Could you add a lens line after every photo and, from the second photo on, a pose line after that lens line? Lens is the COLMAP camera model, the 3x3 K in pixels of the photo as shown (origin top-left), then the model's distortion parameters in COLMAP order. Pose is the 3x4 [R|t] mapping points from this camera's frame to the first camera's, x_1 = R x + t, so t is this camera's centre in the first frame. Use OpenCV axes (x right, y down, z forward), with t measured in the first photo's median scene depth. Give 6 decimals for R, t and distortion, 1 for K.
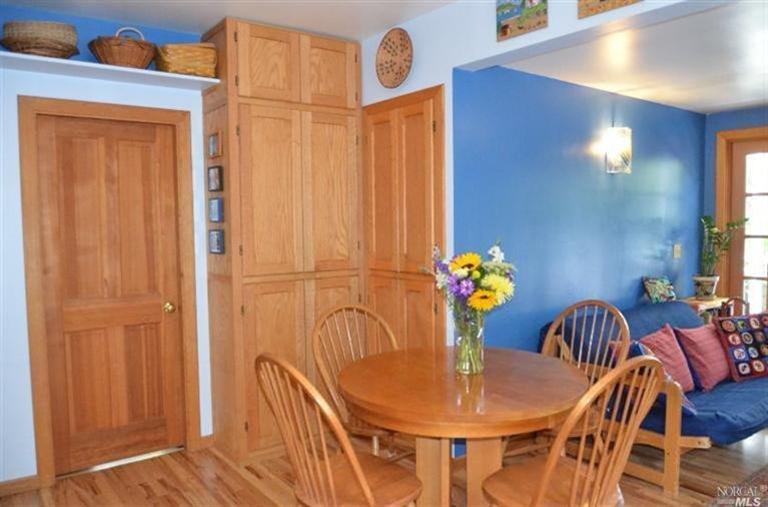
lens RADIAL K [[591.2, 0, 384.9], [0, 591.2, 250.0], [0, 0, 1]] dist [-0.036337, -0.024348]
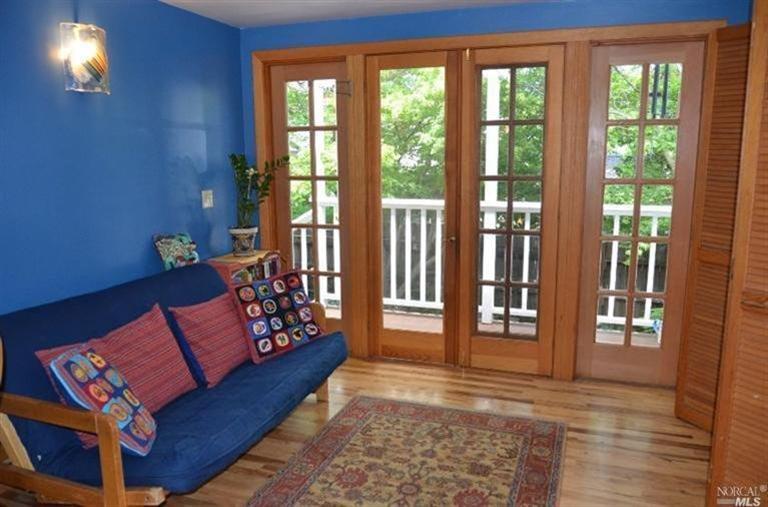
lens RADIAL K [[591.2, 0, 382.0], [0, 591.2, 255.8], [0, 0, 1]] dist [-0.036337, -0.024348]
pose [[0.838438, -0.091481, 0.537264, 0.315125], [0.030015, 0.992066, 0.122081, -0.014207], [-0.544170, -0.086232, 0.834532, 0.228395]]
